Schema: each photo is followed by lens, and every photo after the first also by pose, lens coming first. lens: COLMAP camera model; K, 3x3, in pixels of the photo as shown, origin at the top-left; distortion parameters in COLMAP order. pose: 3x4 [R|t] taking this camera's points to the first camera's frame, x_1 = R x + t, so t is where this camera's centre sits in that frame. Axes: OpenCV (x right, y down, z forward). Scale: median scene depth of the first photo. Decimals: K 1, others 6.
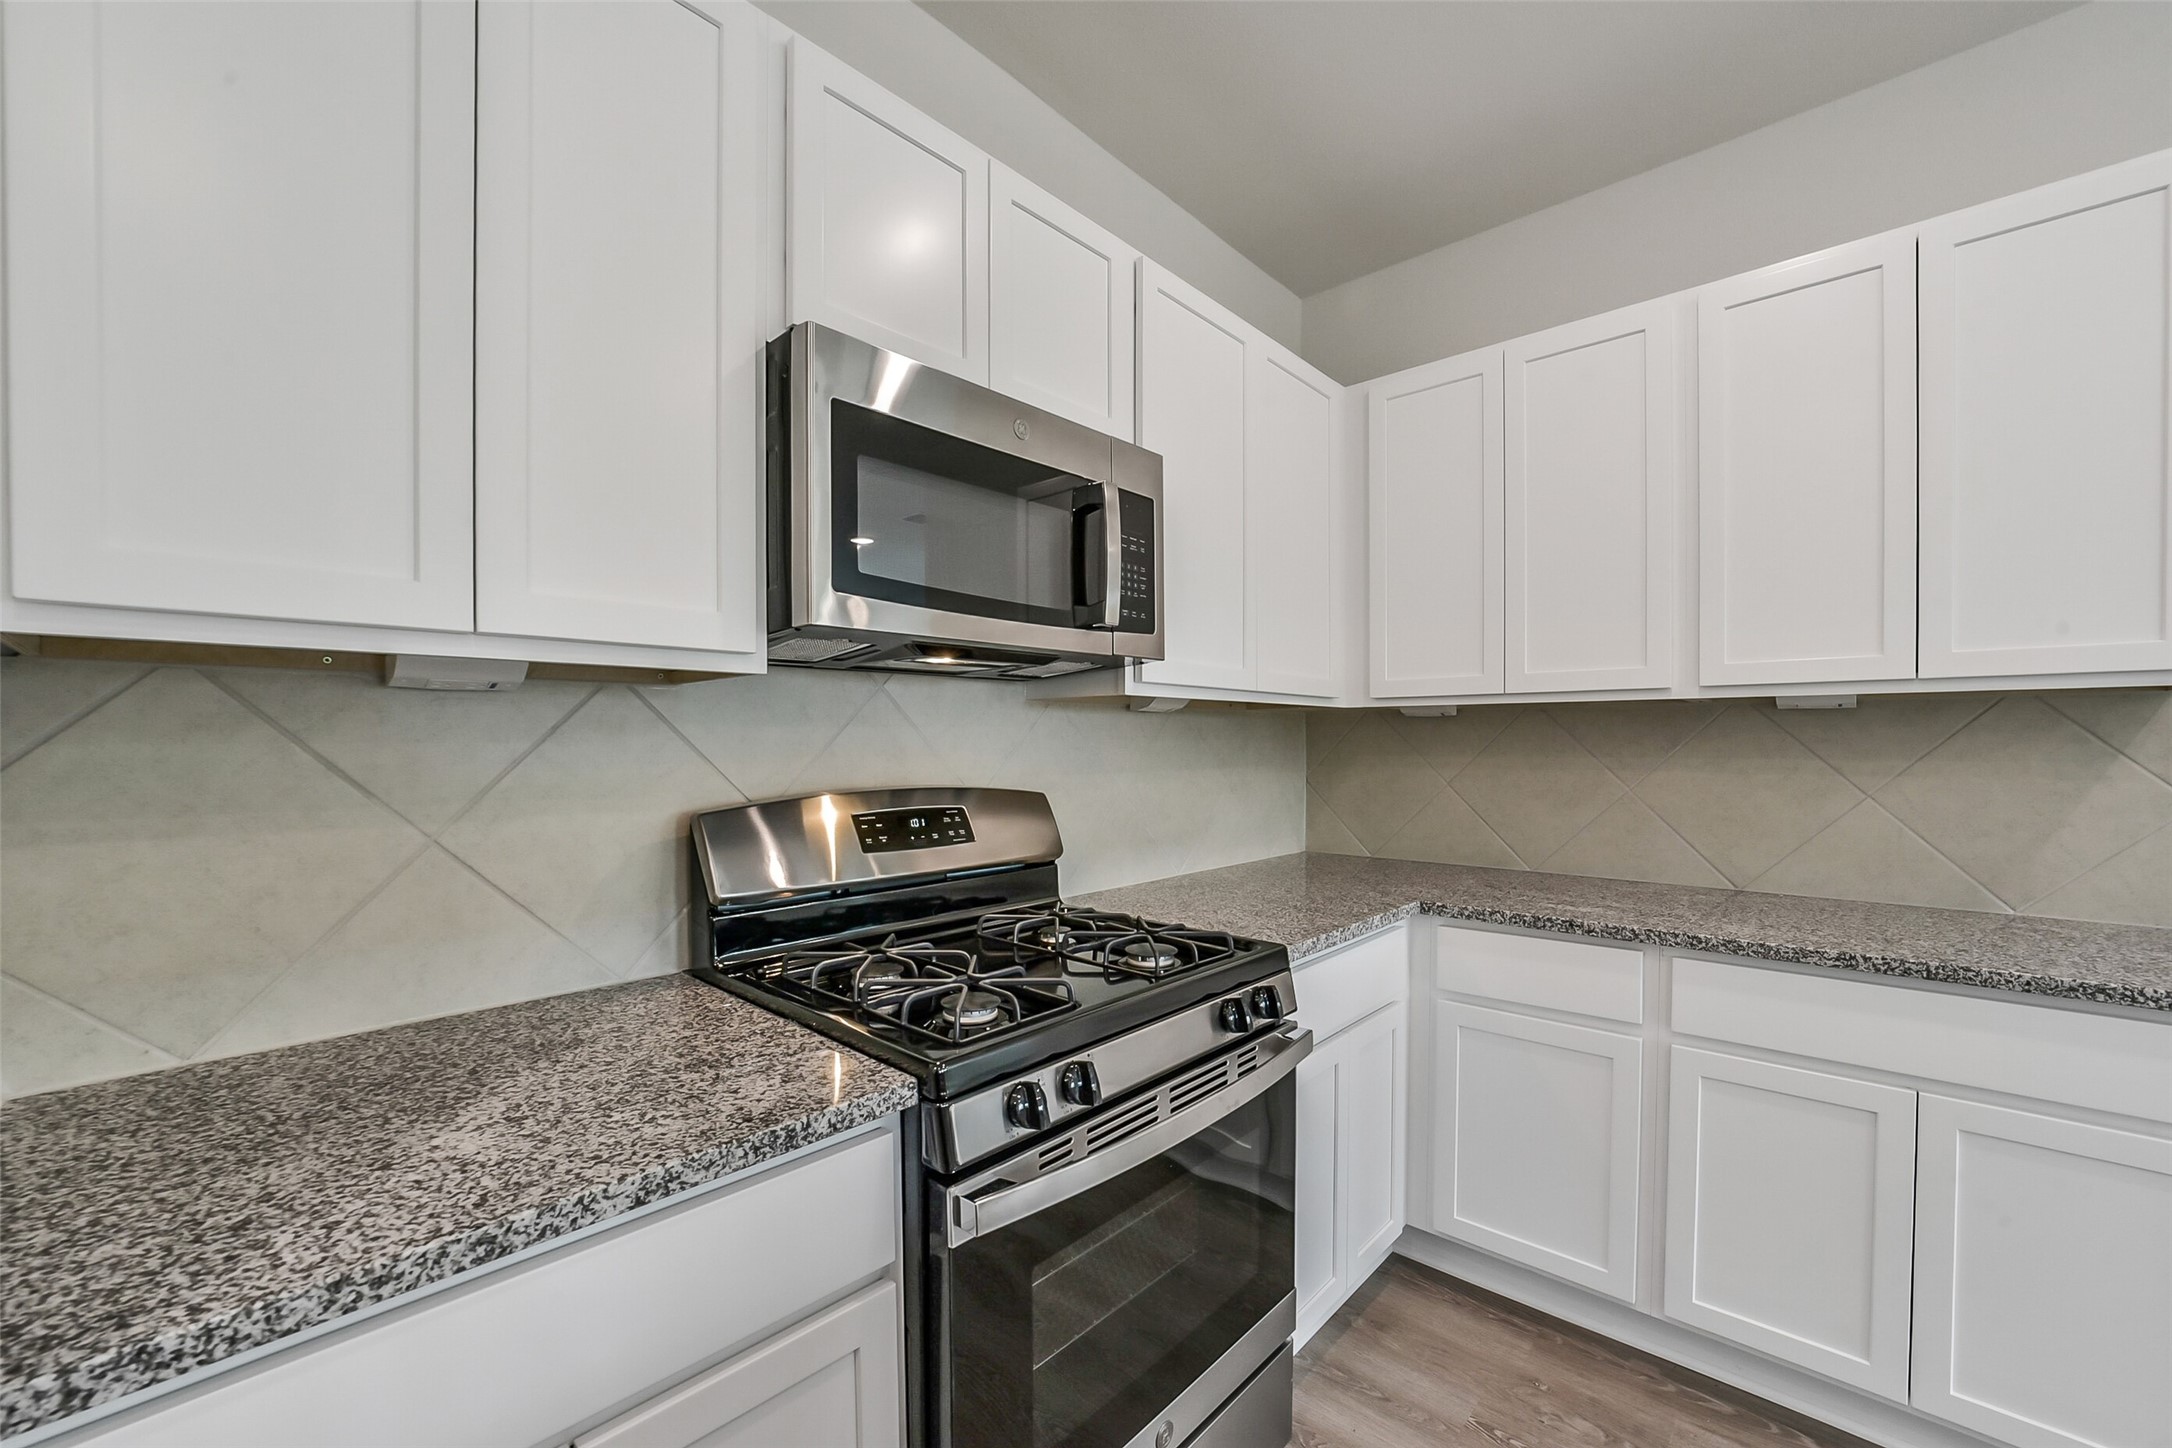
lens RADIAL K [[855.5, 0, 1091.2], [0, 855.5, 755.7], [0, 0, 1]] dist [-0.033564, 0.006932]
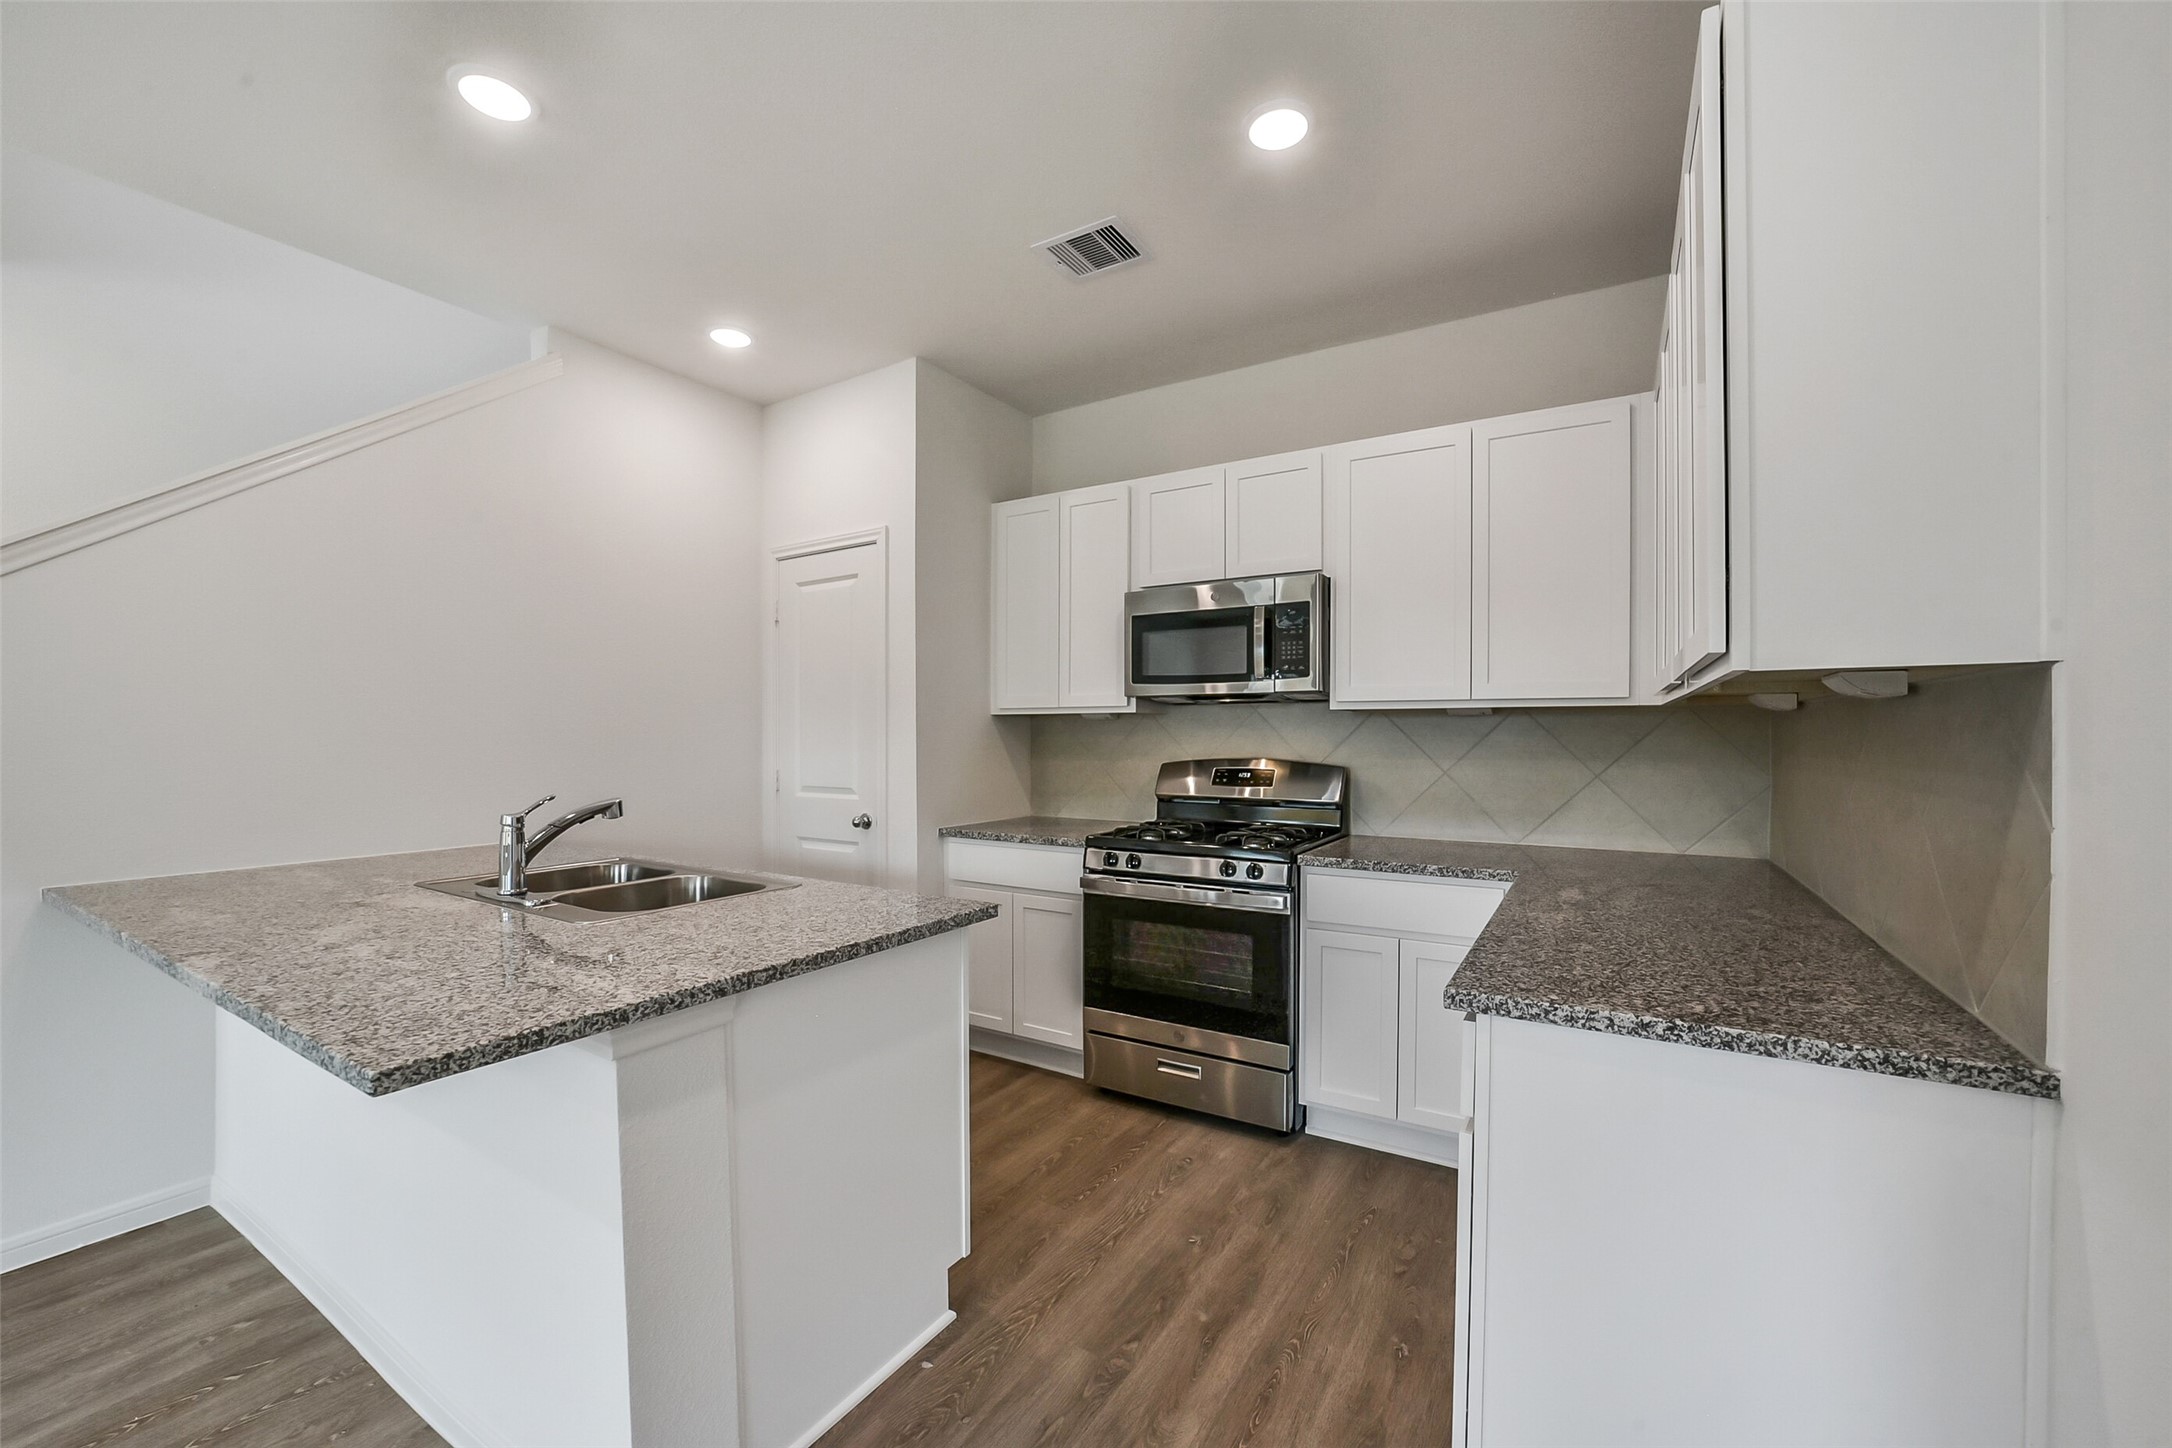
lens RADIAL K [[855.5, 0, 1080.0], [0, 855.5, 737.1], [0, 0, 1]] dist [-0.033564, 0.006932]
pose [[0.185803, 0.007181, -0.982561, 1.727504], [-0.017037, 0.999847, 0.004086, -0.015432], [0.982439, 0.015981, 0.185896, 0.209320]]
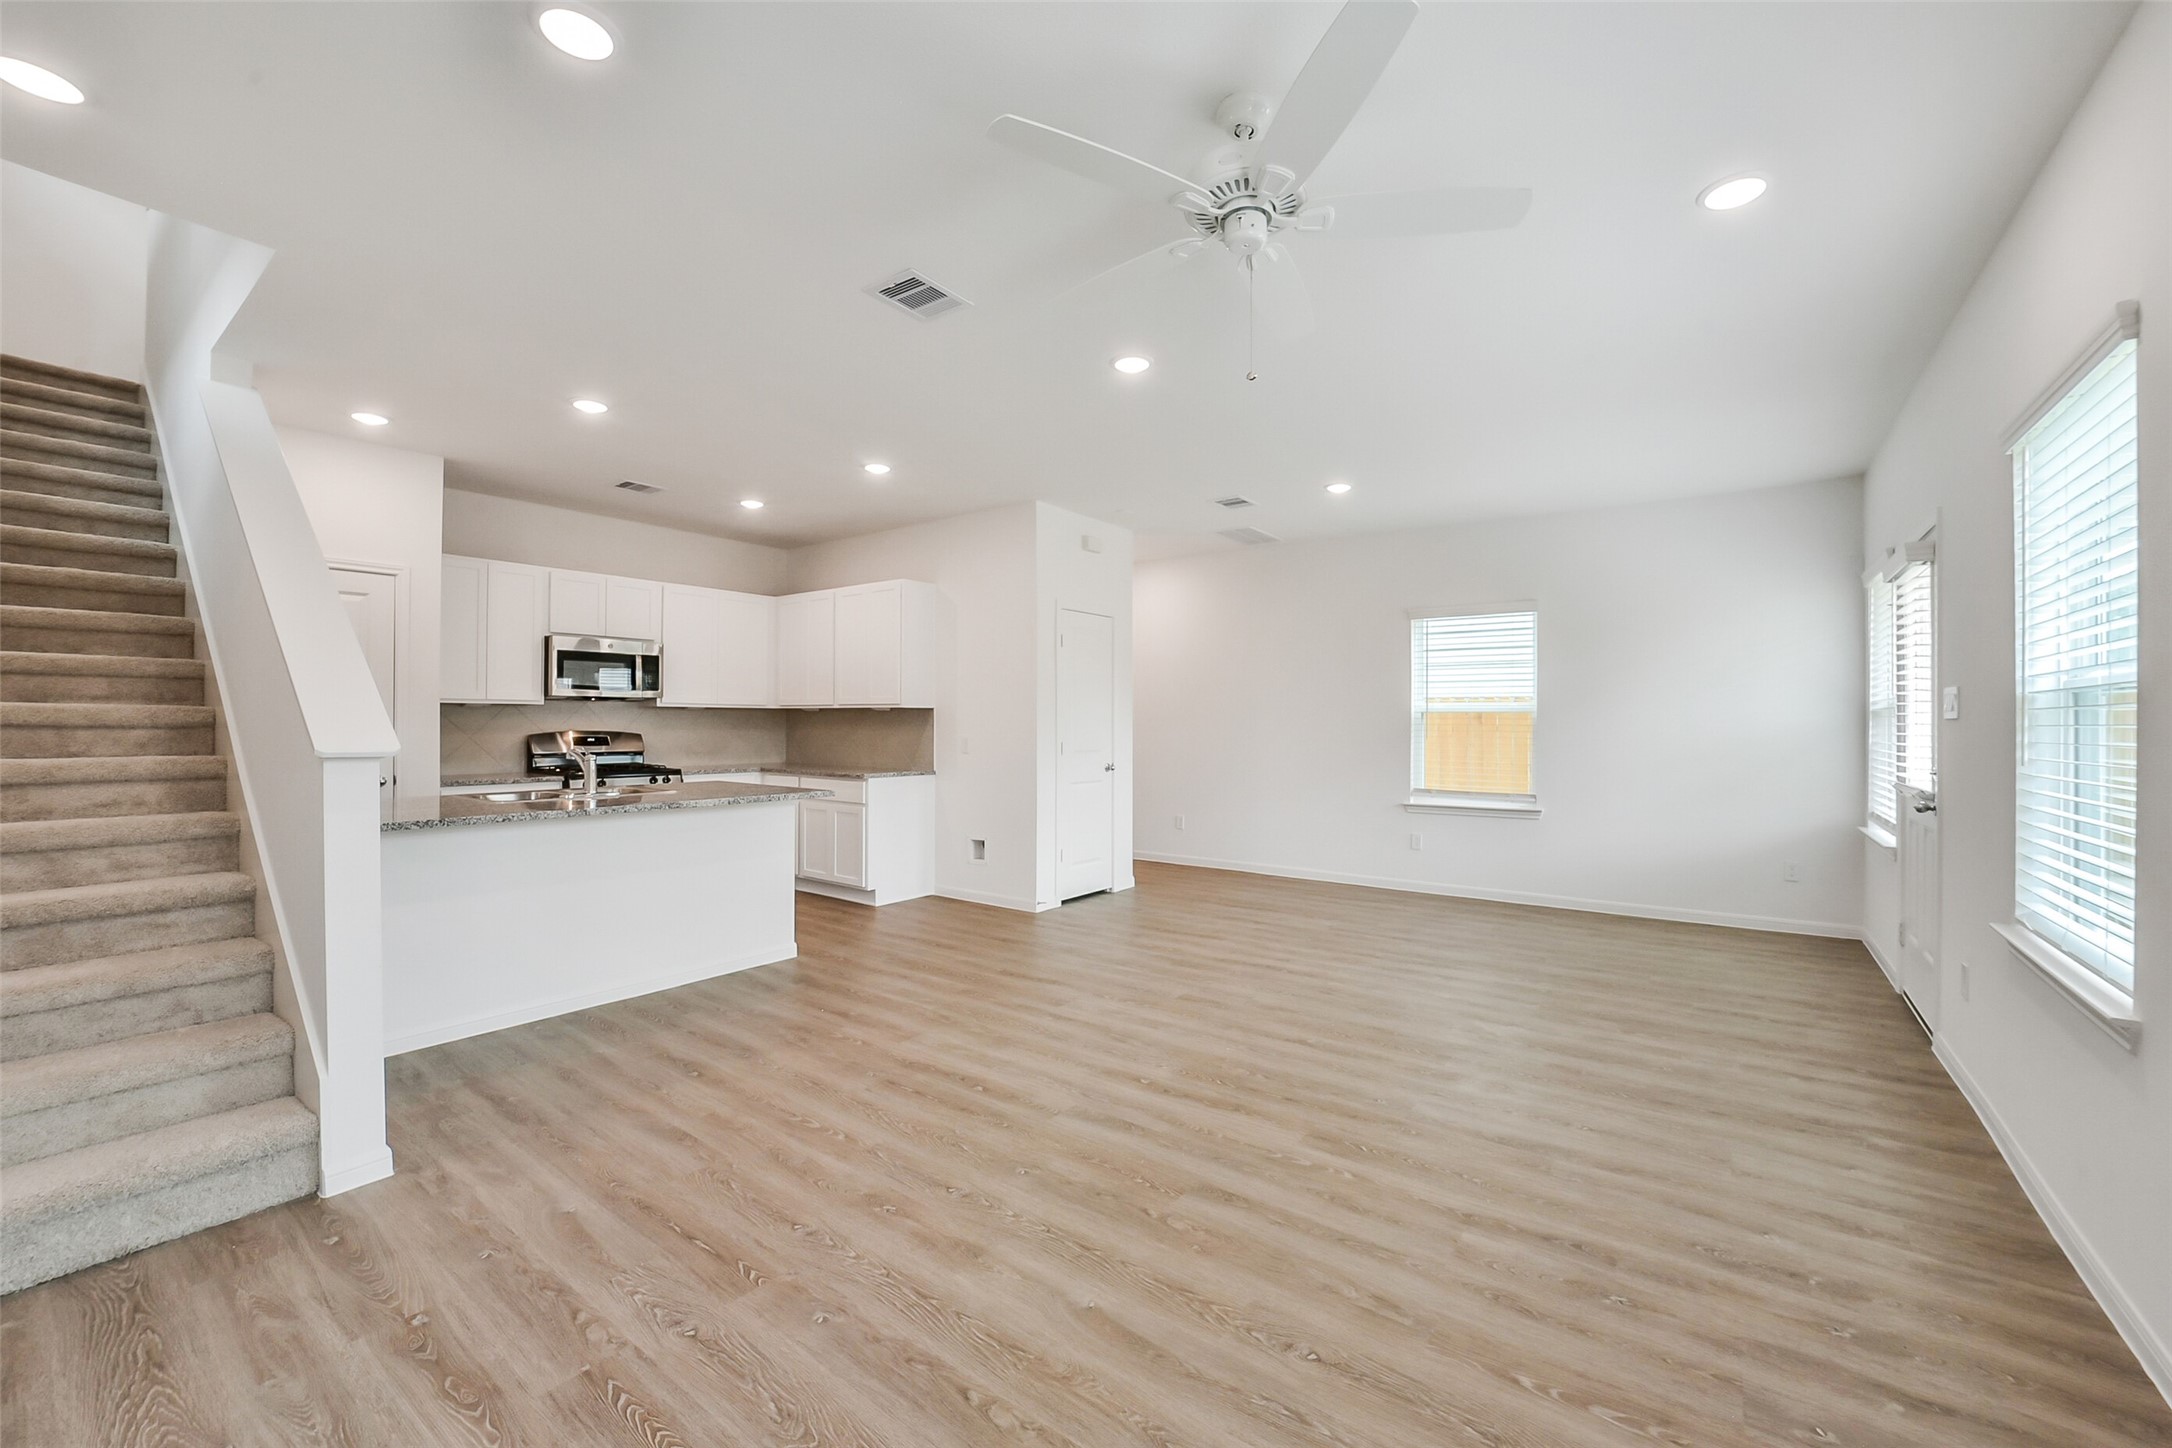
lens RADIAL K [[855.5, 0, 1099.6], [0, 855.5, 723.7], [0, 0, 1]] dist [-0.033564, 0.006932]
pose [[0.994184, 0.007737, 0.107419, 1.612284], [-0.006126, 0.999864, -0.015318, 0.049300], [-0.107523, 0.014571, 0.994096, -2.946043]]
